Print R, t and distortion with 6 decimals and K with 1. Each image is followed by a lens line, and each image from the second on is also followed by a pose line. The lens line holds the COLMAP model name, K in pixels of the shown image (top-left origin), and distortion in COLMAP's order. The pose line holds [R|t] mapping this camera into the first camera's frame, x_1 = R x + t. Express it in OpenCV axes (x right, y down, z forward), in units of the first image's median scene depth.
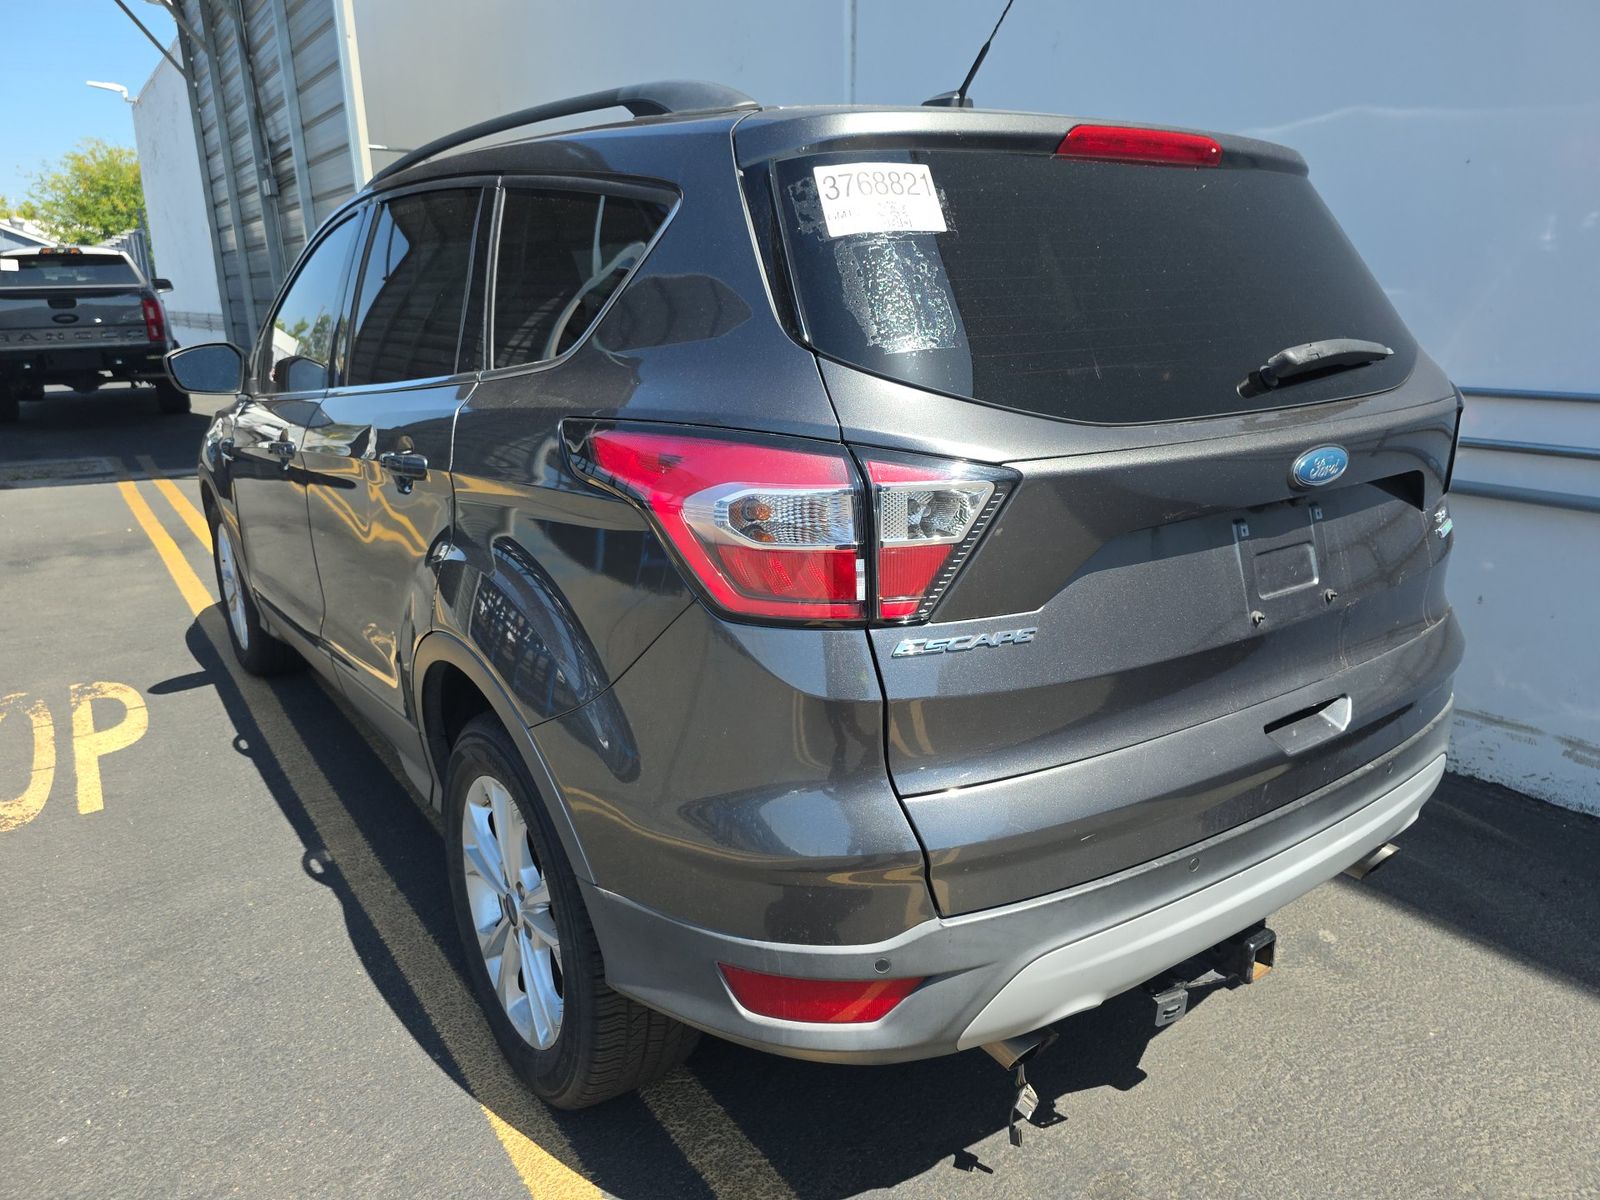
lens RADIAL K [[1073.2, 0, 800.0], [0, 1073.2, 600.0], [0, 0, 1]] dist [0.006101, -0.005414]
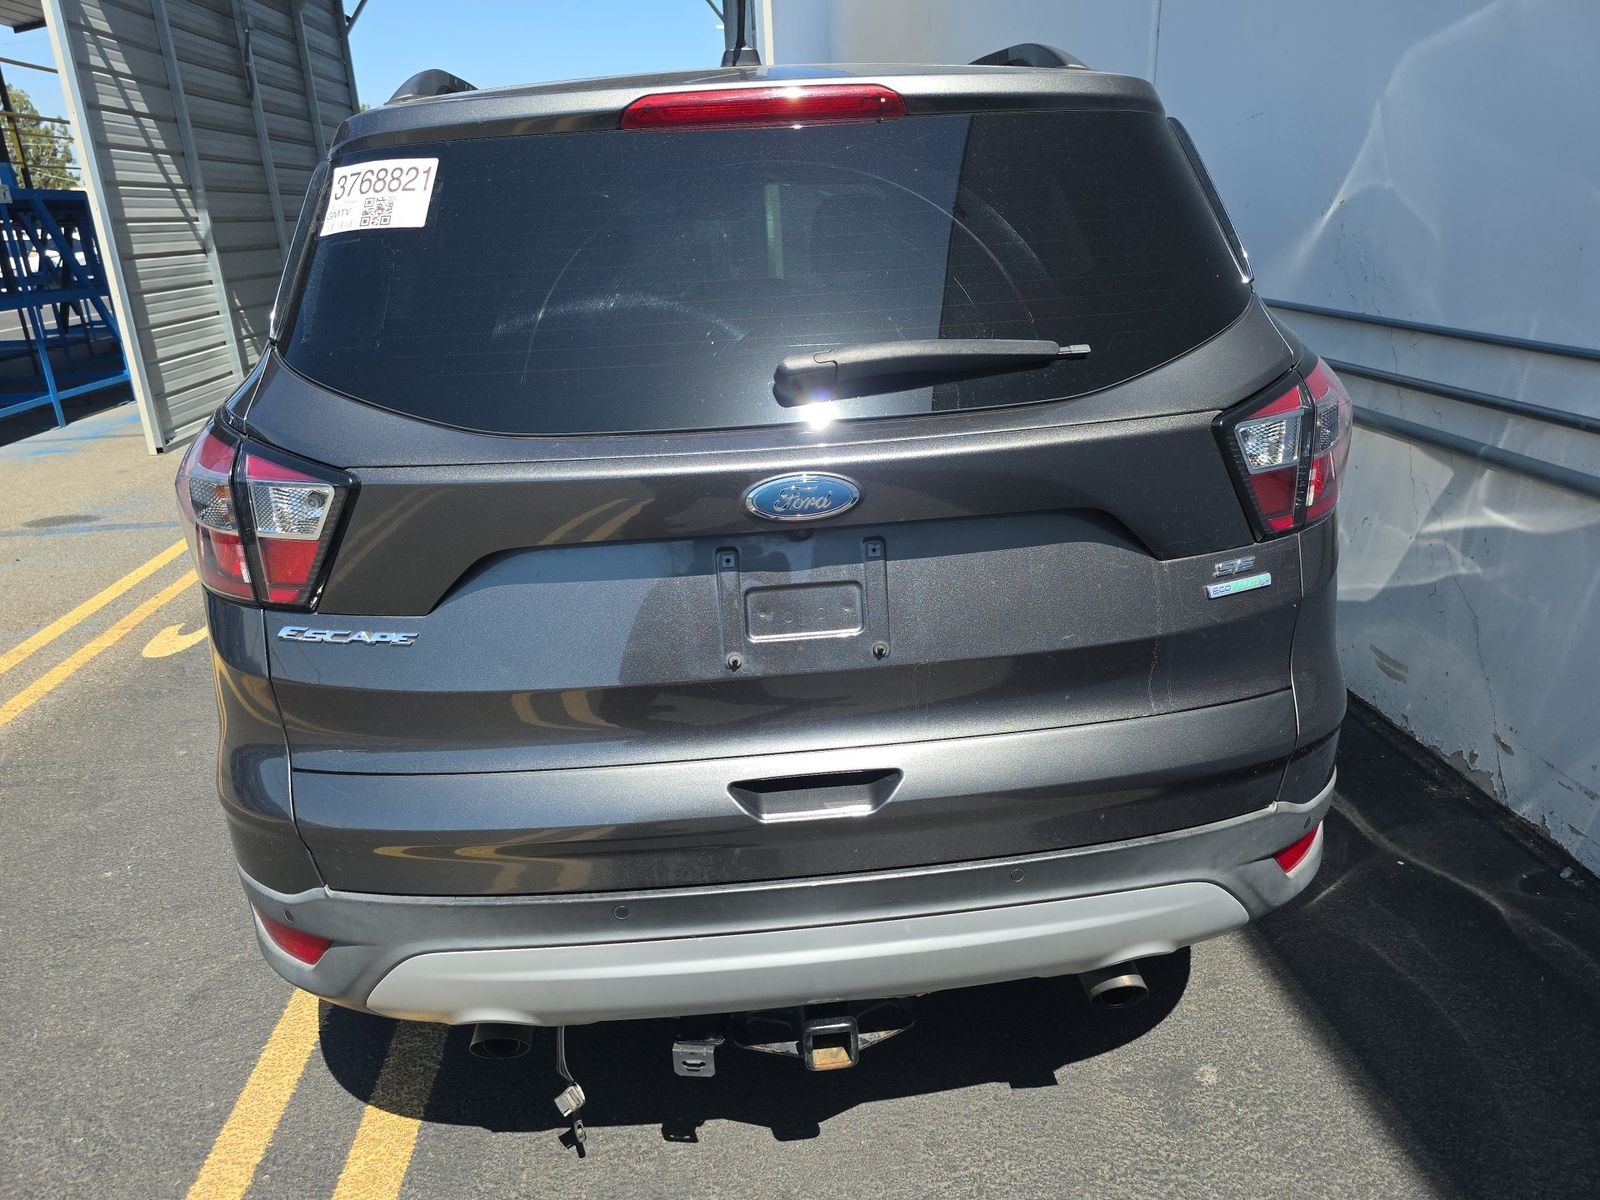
lens RADIAL K [[1073.2, 0, 800.0], [0, 1073.2, 600.0], [0, 0, 1]] dist [0.006101, -0.005414]
pose [[0.862621, 0.136448, -0.487101, 0.693290], [-0.103685, 0.990182, 0.093753, -0.093601], [0.495110, -0.030368, 0.868299, 0.211364]]
